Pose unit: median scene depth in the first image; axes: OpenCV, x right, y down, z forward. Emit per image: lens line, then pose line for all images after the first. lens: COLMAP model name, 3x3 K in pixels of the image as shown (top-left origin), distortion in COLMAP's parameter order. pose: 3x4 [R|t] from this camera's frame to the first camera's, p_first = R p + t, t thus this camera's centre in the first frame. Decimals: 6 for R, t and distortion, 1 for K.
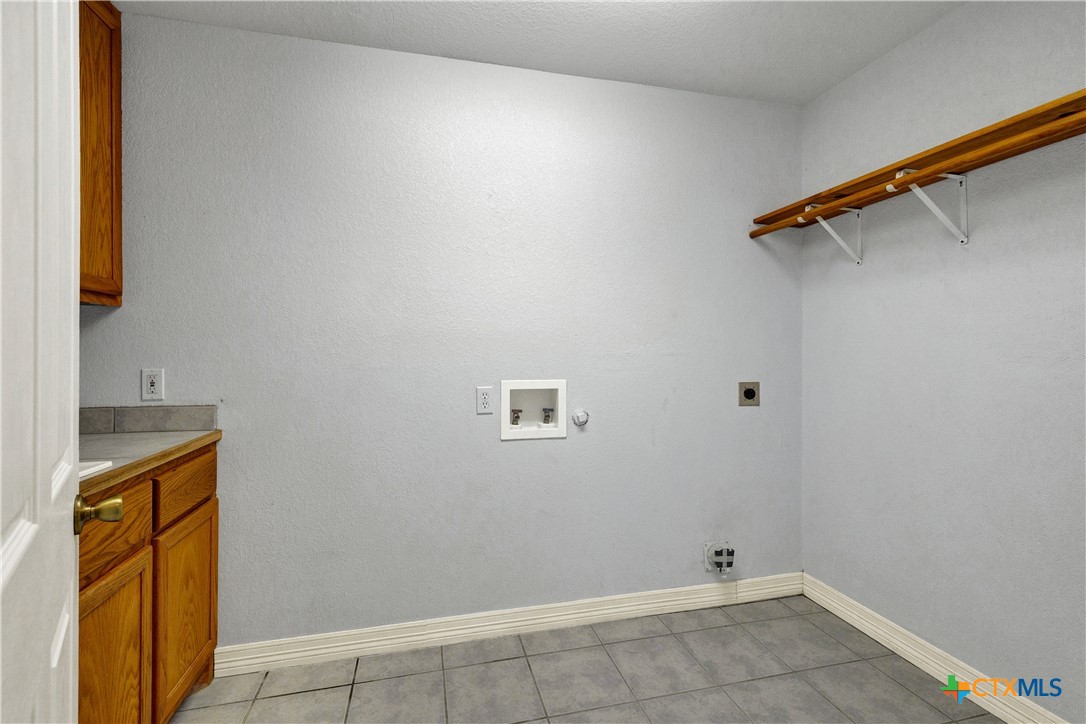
lens RADIAL K [[472.8, 0, 535.7], [0, 472.8, 353.8], [0, 0, 1]] dist [0.000386, 0.000751]
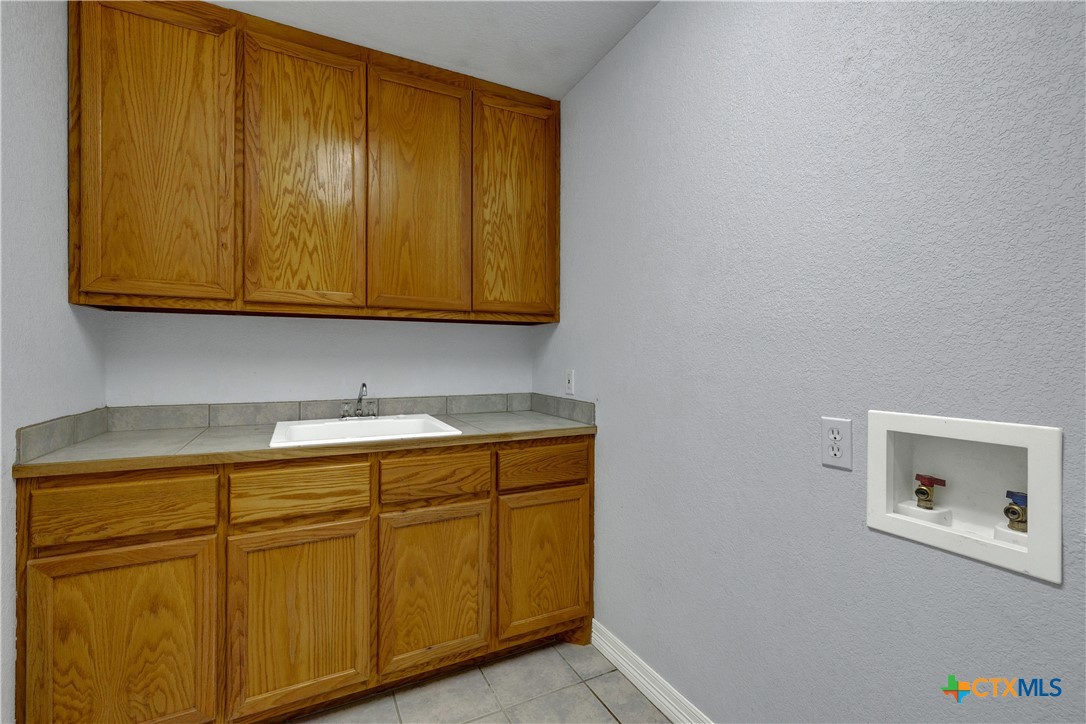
lens RADIAL K [[472.8, 0, 538.1], [0, 472.8, 360.2], [0, 0, 1]] dist [0.000386, 0.000751]
pose [[0.225599, 0.004613, -0.974209, 0.394856], [-0.002357, 0.999988, 0.004189, 0.001726], [0.974217, 0.001351, 0.225608, 0.618742]]
